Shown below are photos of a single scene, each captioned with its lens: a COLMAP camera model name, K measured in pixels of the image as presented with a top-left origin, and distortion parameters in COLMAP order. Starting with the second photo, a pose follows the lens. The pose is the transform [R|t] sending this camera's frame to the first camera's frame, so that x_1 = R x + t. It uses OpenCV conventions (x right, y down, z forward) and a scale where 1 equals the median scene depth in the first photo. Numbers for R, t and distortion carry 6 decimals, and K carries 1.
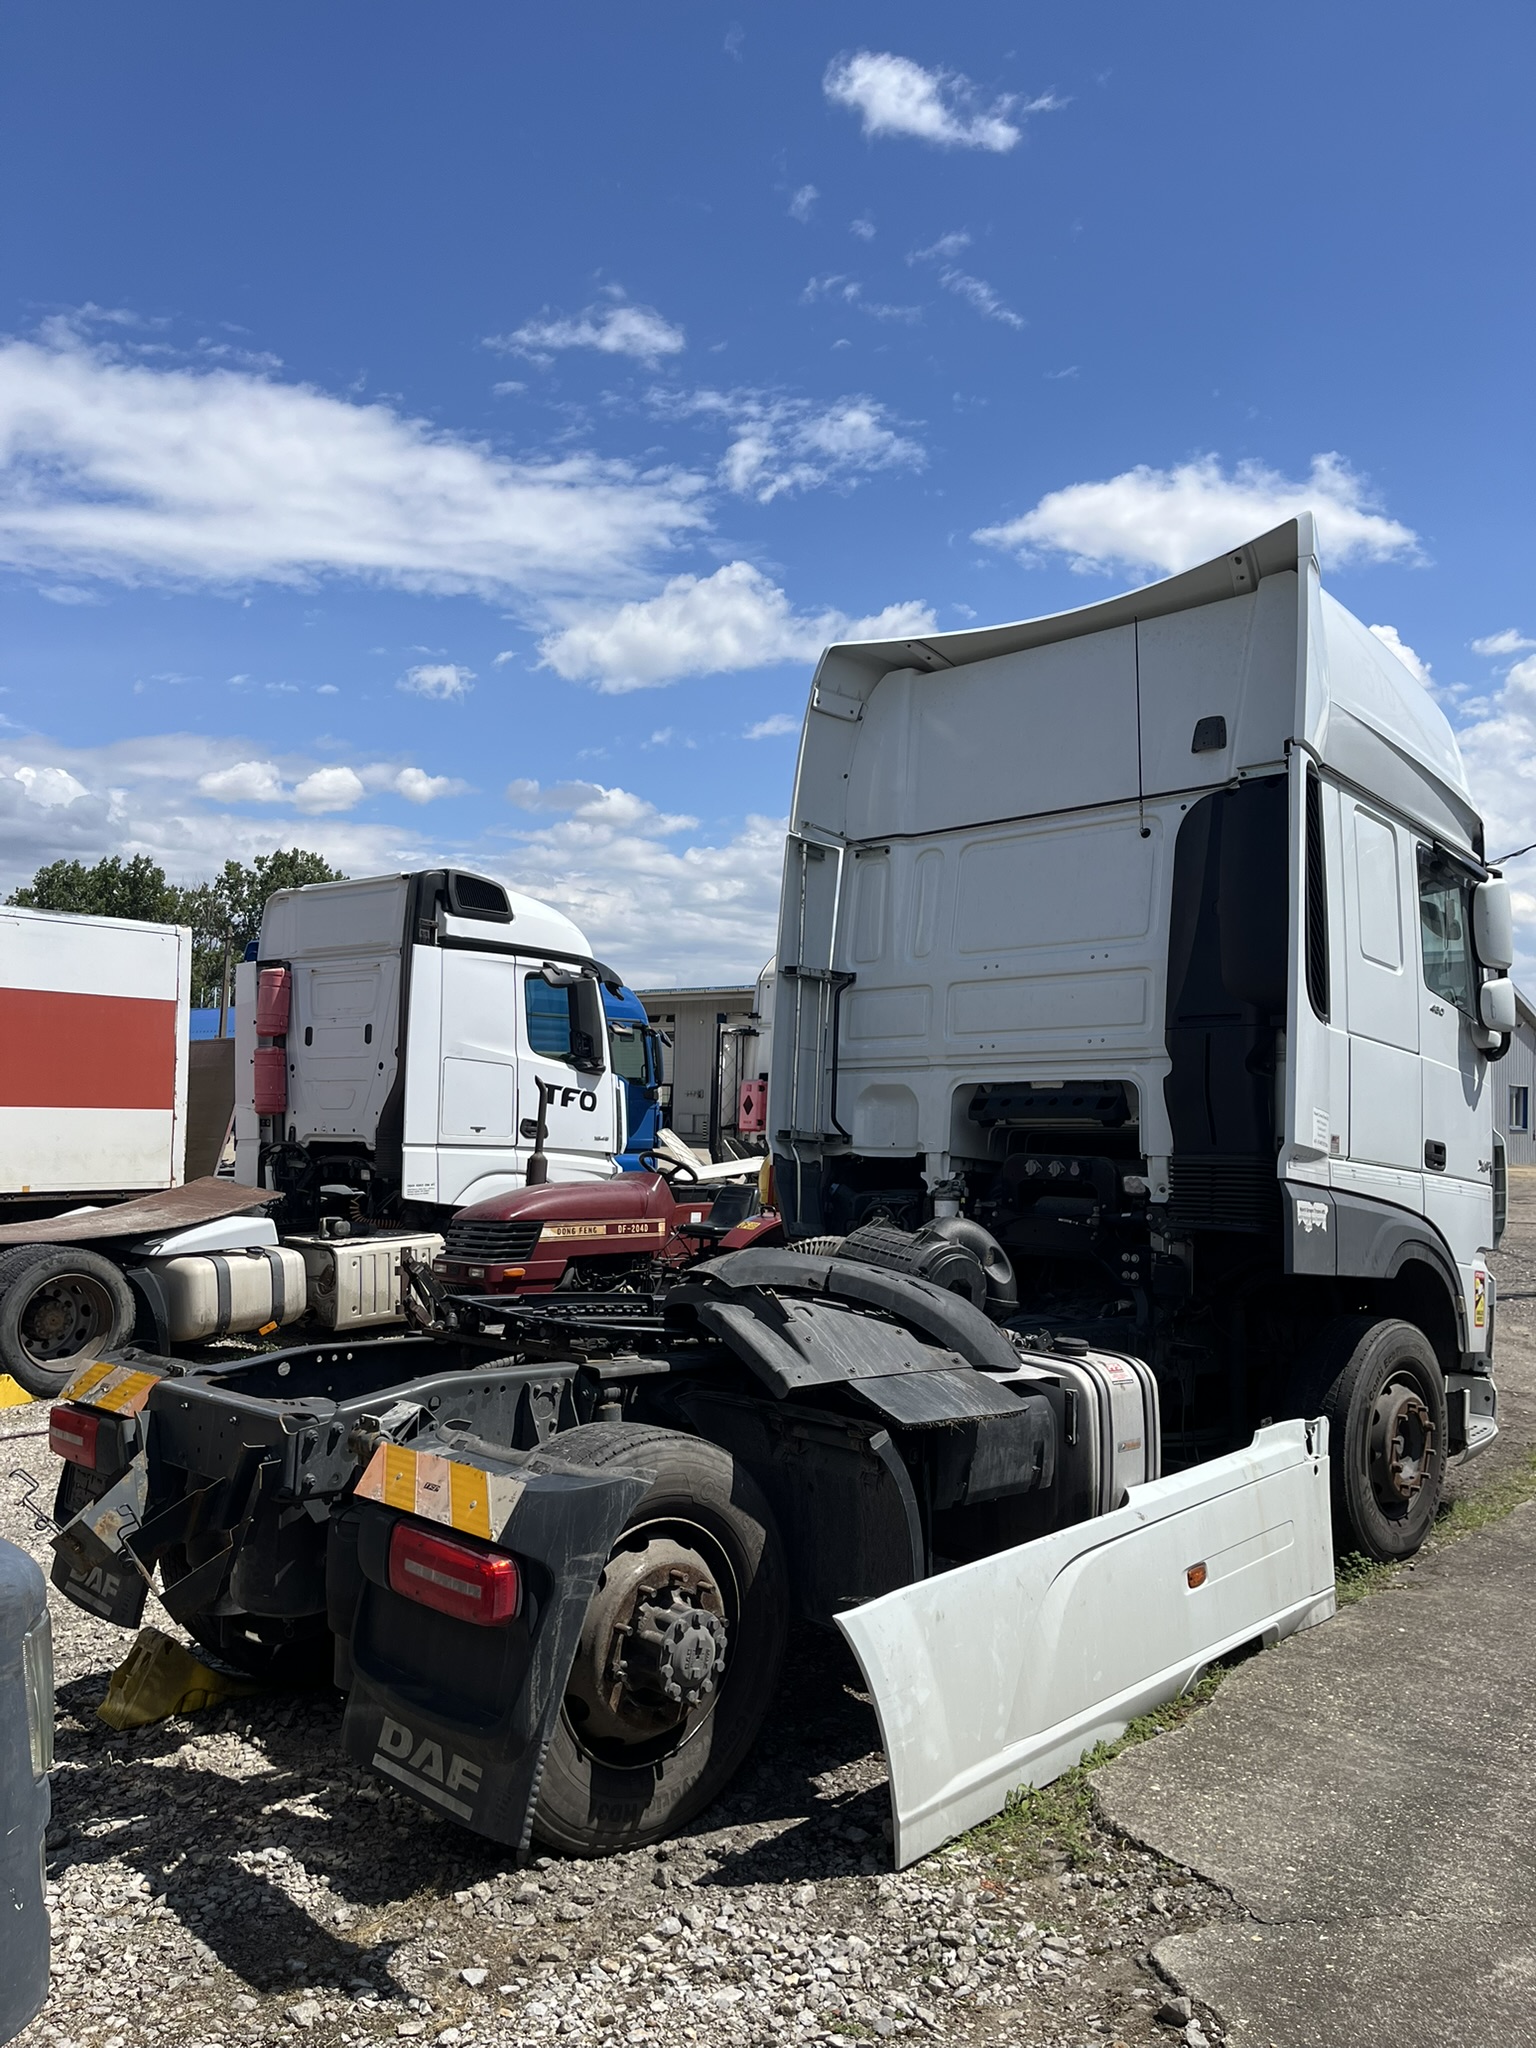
lens RADIAL K [[1579.1, 0, 768.0], [0, 1579.1, 1024.0], [0, 0, 1]] dist [0.076559, -0.115512]
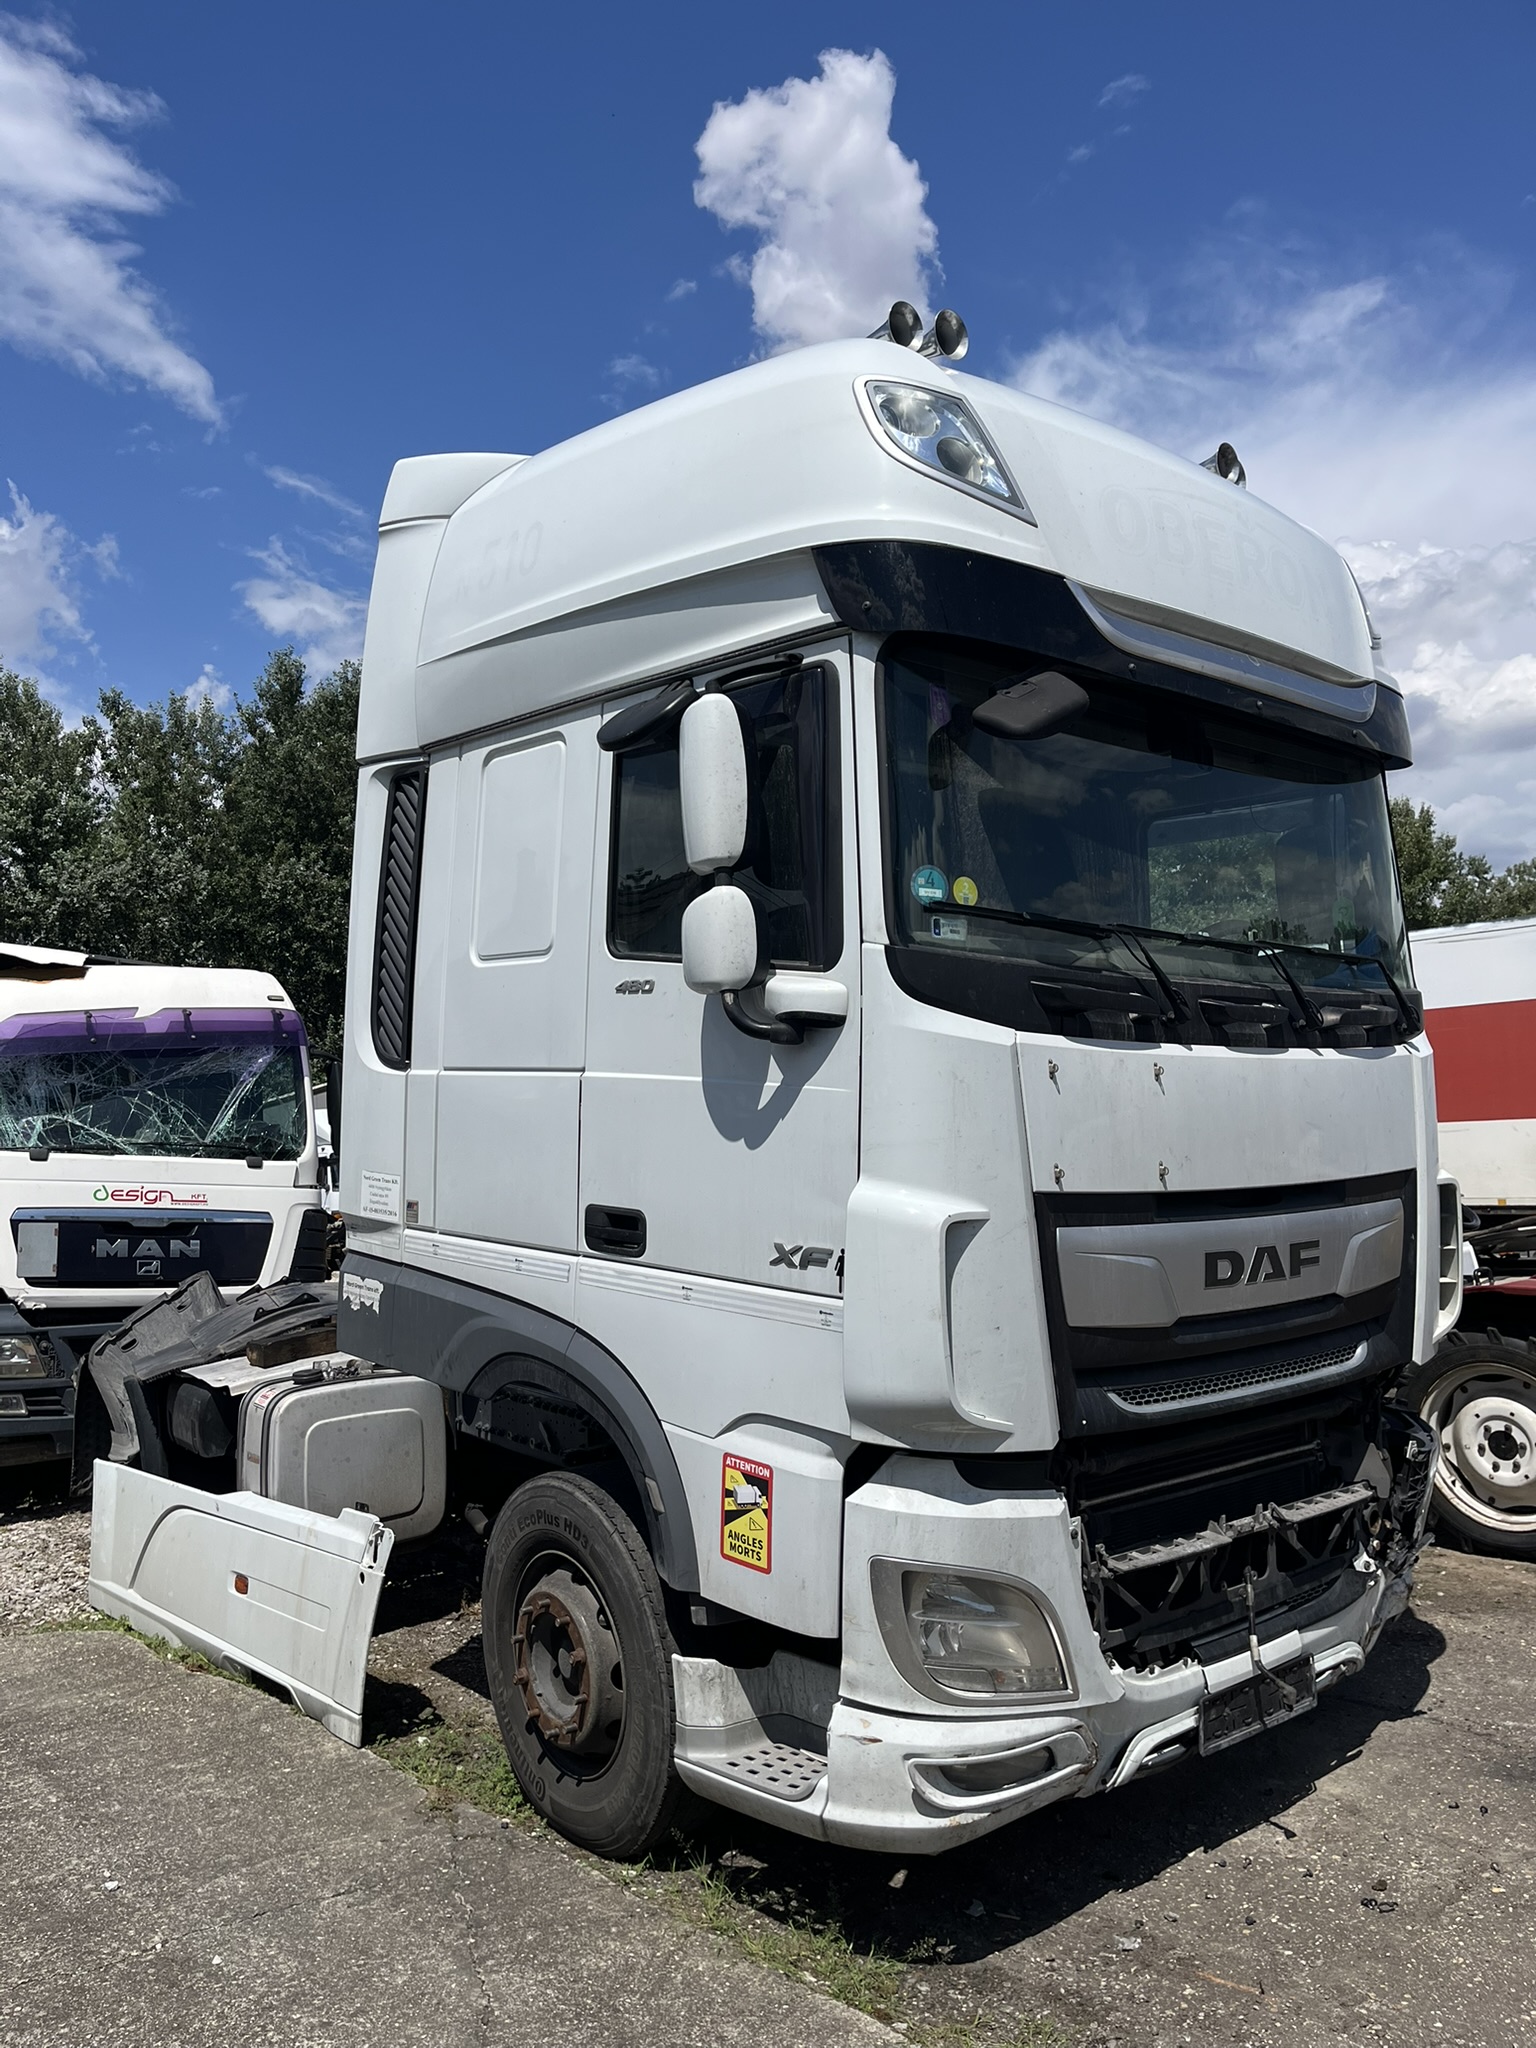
lens RADIAL K [[1579.1, 0, 768.0], [0, 1579.1, 1024.0], [0, 0, 1]] dist [0.076559, -0.115512]
pose [[-0.144188, -0.084323, -0.985951, 1.161229], [0.107481, 0.989133, -0.100314, 0.081747], [0.983696, -0.120435, -0.133558, 1.313750]]
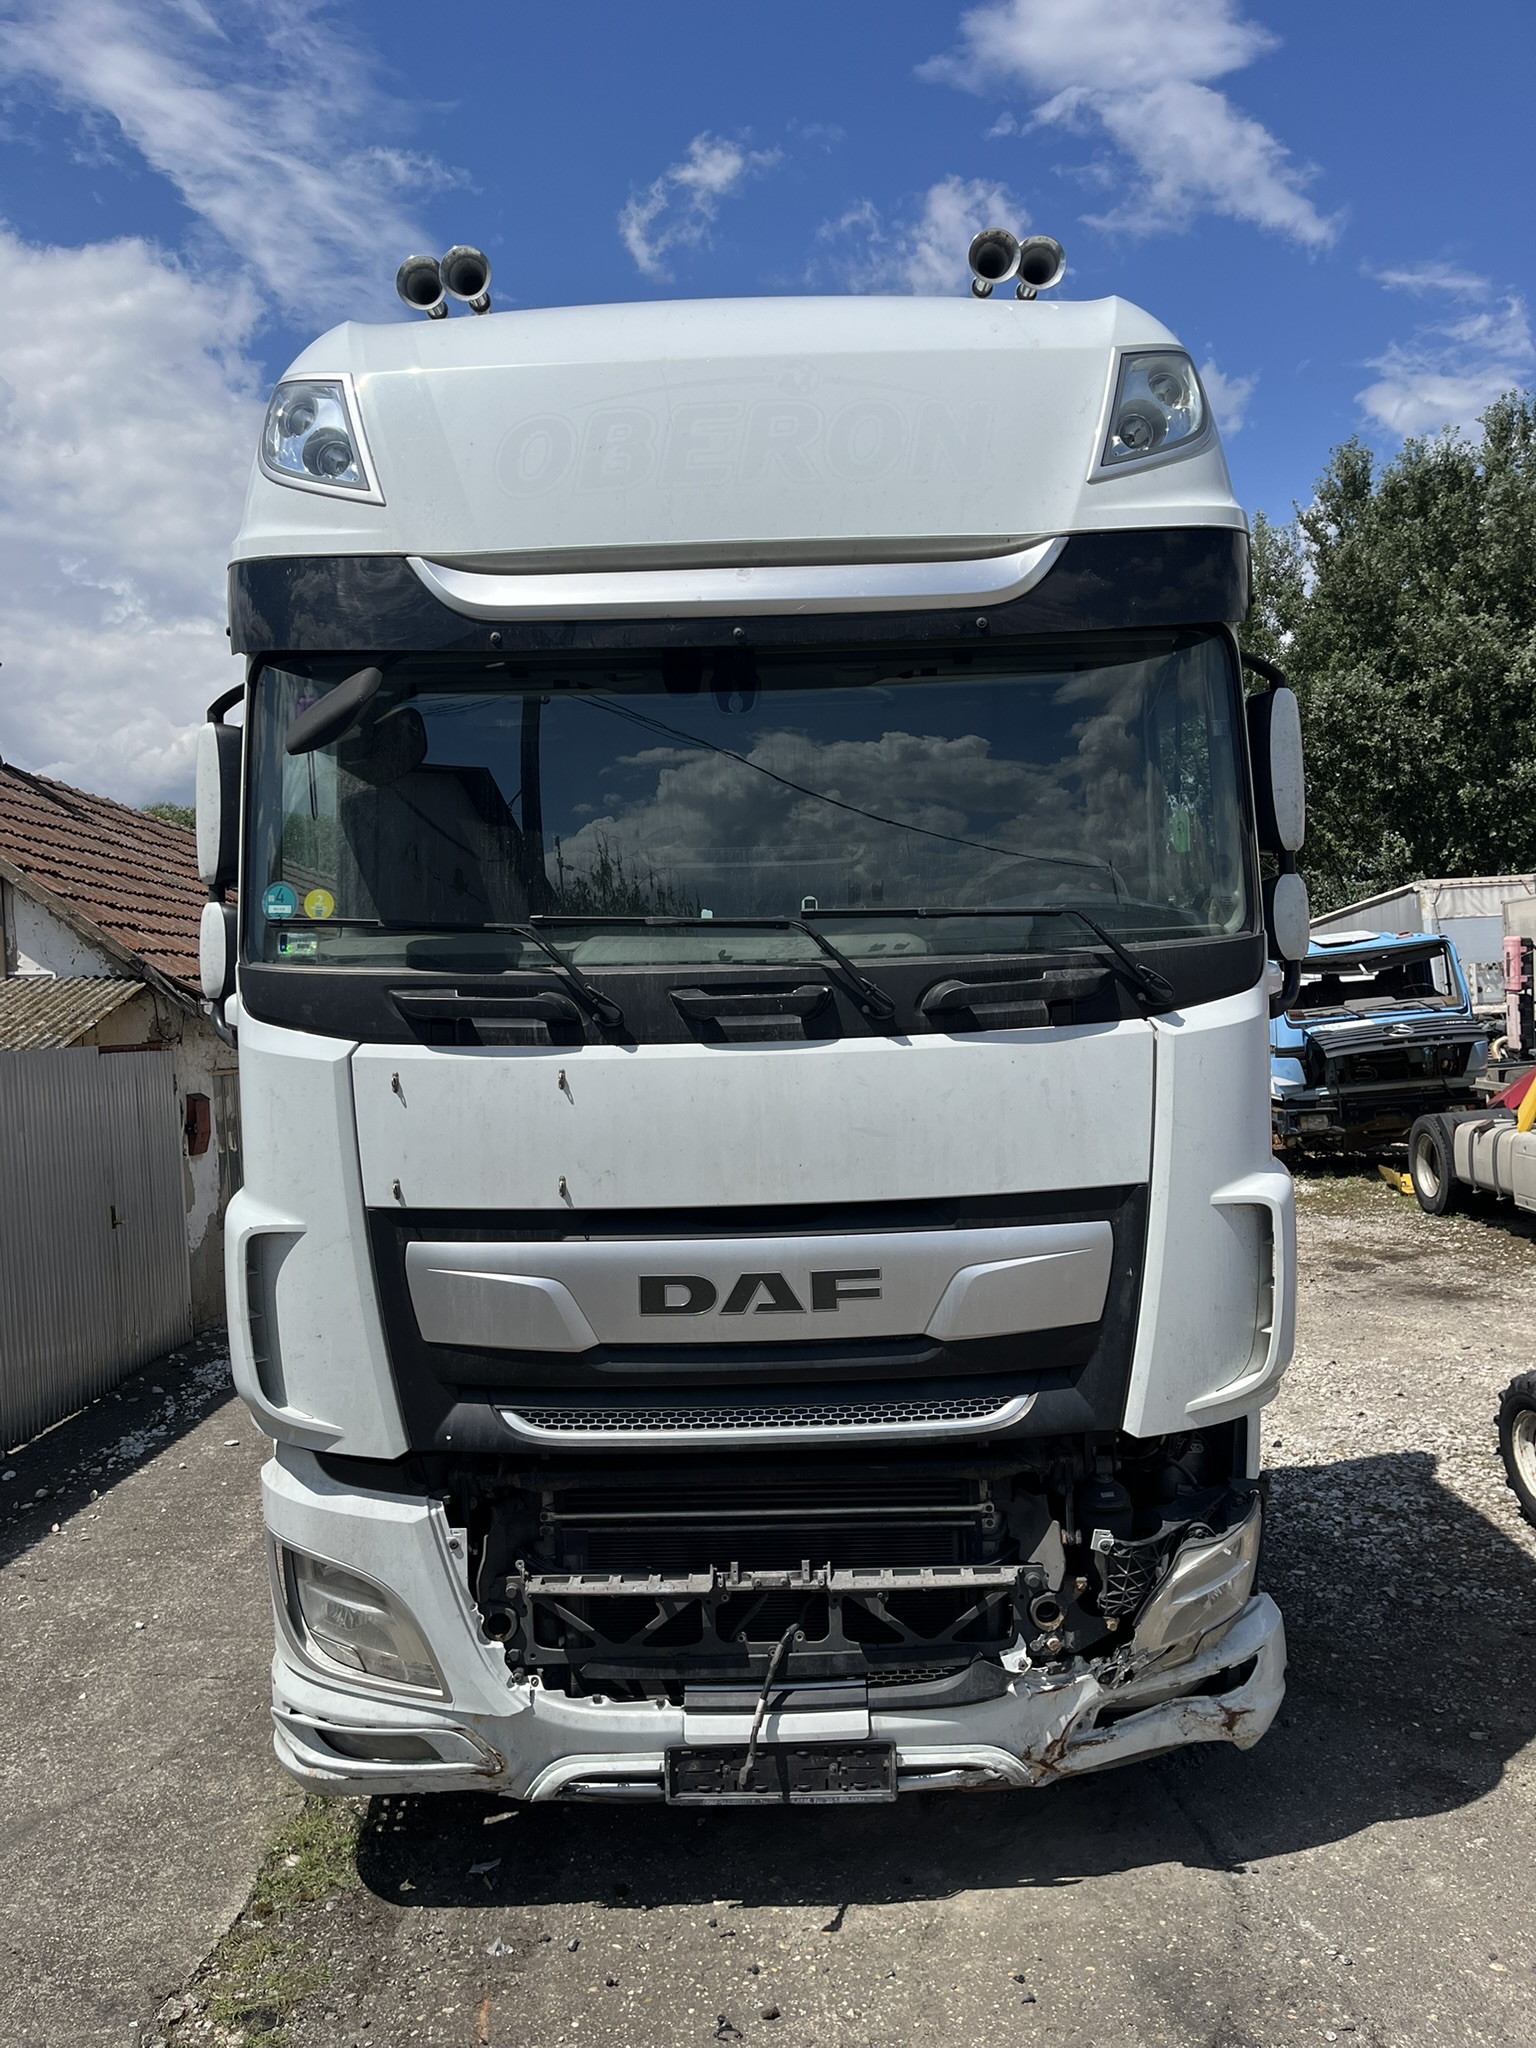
lens RADIAL K [[1579.1, 0, 768.0], [0, 1579.1, 1024.0], [0, 0, 1]] dist [0.076559, -0.115512]
pose [[-0.763696, 0.024133, -0.645124, 0.814334], [0.073187, 0.996095, -0.049376, 0.067141], [0.641414, -0.084923, -0.762481, 1.894189]]
